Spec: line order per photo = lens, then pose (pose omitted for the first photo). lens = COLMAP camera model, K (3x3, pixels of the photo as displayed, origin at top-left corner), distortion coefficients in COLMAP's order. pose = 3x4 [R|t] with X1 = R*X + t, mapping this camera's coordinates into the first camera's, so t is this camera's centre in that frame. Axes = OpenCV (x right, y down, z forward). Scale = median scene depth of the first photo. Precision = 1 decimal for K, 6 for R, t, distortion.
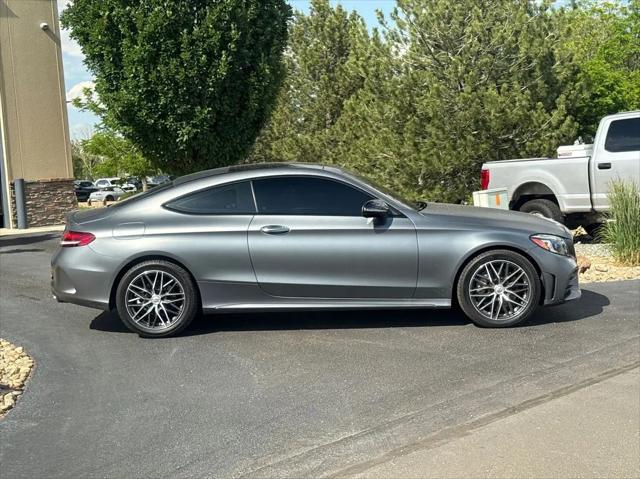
lens RADIAL K [[899.2, 0, 323.6], [0, 899.2, 236.5], [0, 0, 1]] dist [0.098866, 0.000000]
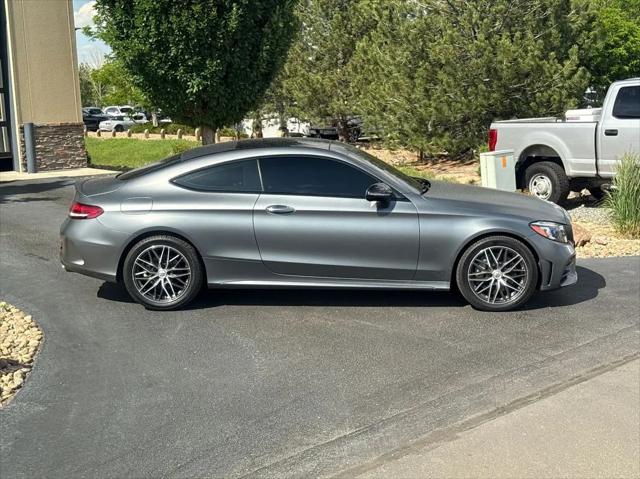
lens RADIAL K [[899.2, 0, 333.7], [0, 899.2, 221.8], [0, 0, 1]] dist [0.098866, 0.000000]
pose [[0.999557, 0.029660, 0.002355, 0.004395], [-0.029749, 0.997627, 0.062093, -0.056997], [-0.000508, -0.062135, 0.998068, -0.018172]]
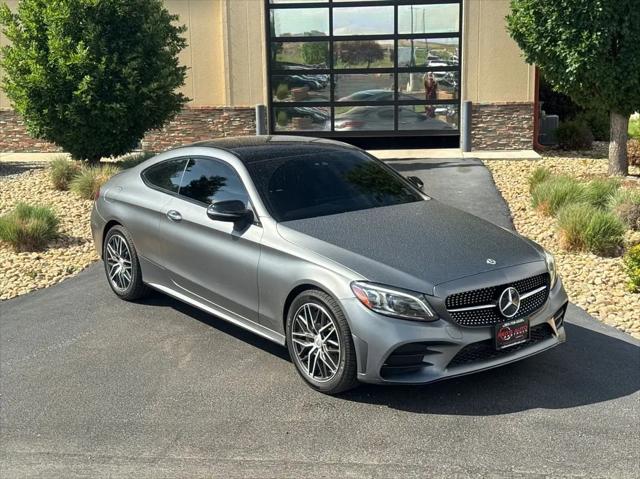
lens RADIAL K [[899.2, 0, 317.1], [0, 899.2, 239.7], [0, 0, 1]] dist [0.098866, 0.000000]
pose [[0.623368, 0.181221, -0.760639, 0.729546], [-0.077767, 0.982318, 0.170303, -0.148839], [0.778052, -0.047009, 0.626439, 0.513685]]
